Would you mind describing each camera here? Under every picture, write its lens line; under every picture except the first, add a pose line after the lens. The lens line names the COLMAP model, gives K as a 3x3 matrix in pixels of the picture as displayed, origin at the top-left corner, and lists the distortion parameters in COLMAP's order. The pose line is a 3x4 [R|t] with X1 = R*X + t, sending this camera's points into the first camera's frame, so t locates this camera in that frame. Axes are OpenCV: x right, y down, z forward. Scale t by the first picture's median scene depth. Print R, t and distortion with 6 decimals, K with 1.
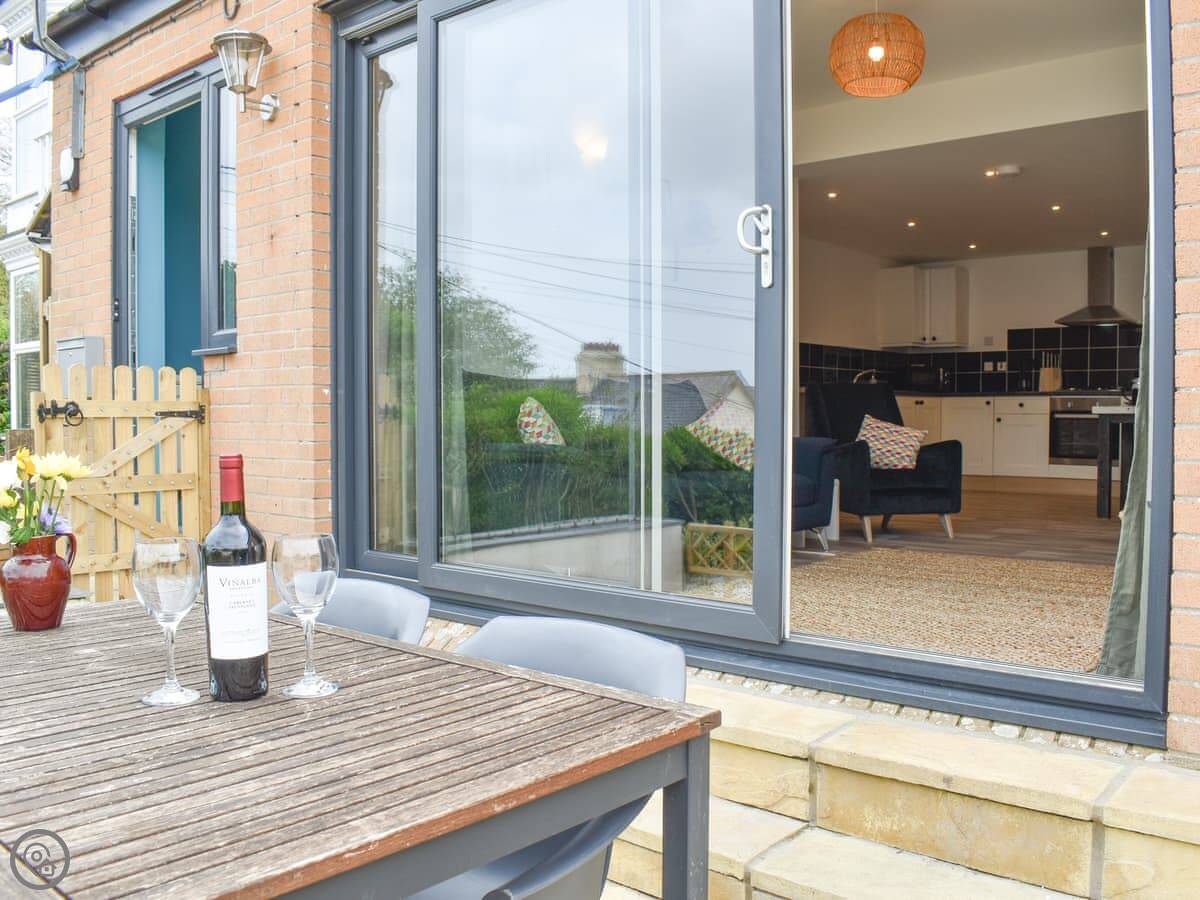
lens RADIAL K [[1049.7, 0, 600.0], [0, 1049.7, 450.0], [0, 0, 1]] dist [-0.100239, 0.000147]
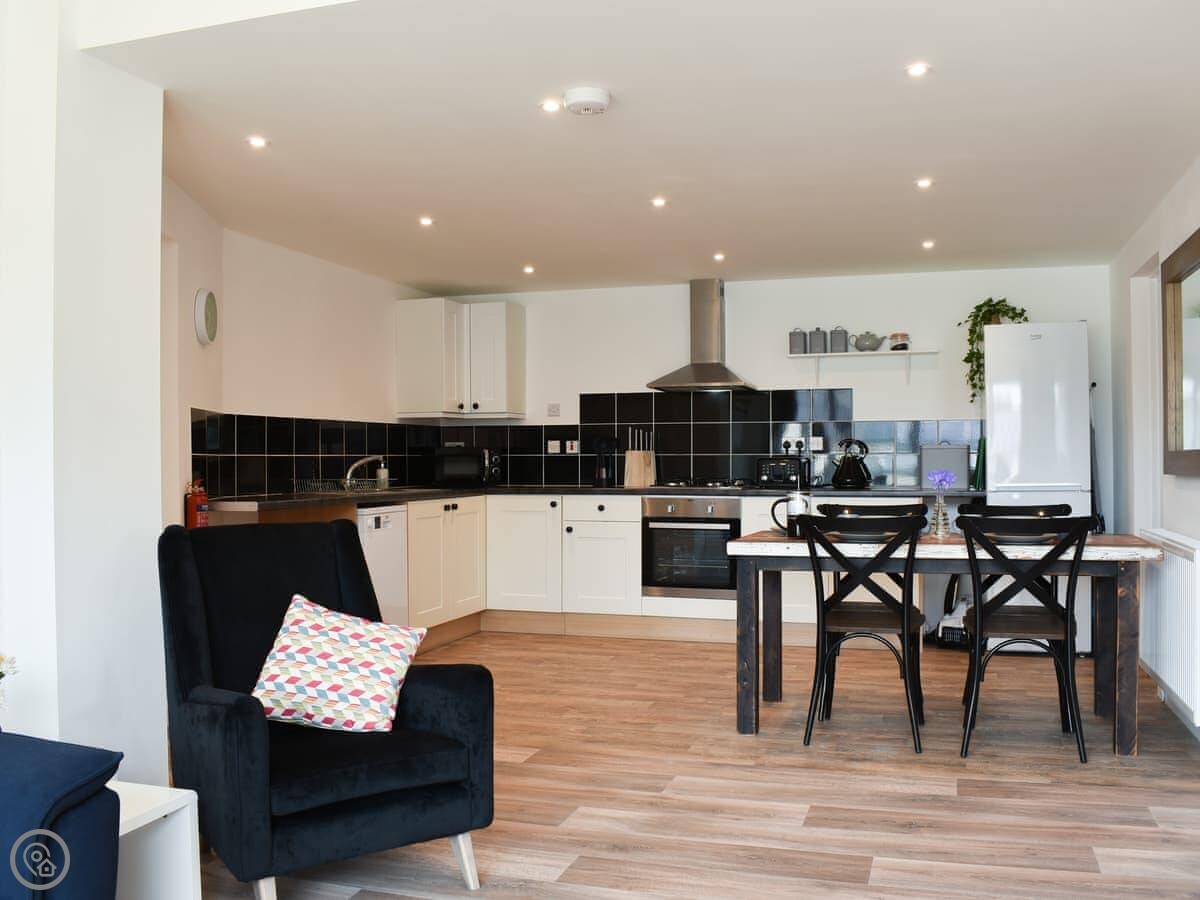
lens RADIAL K [[1049.7, 0, 600.0], [0, 1049.7, 450.0], [0, 0, 1]] dist [-0.100239, 0.000147]
pose [[0.921792, -0.001026, 0.387682, 0.142109], [0.016966, 0.999145, -0.037697, -0.055649], [-0.387312, 0.041326, 0.921022, 0.367534]]
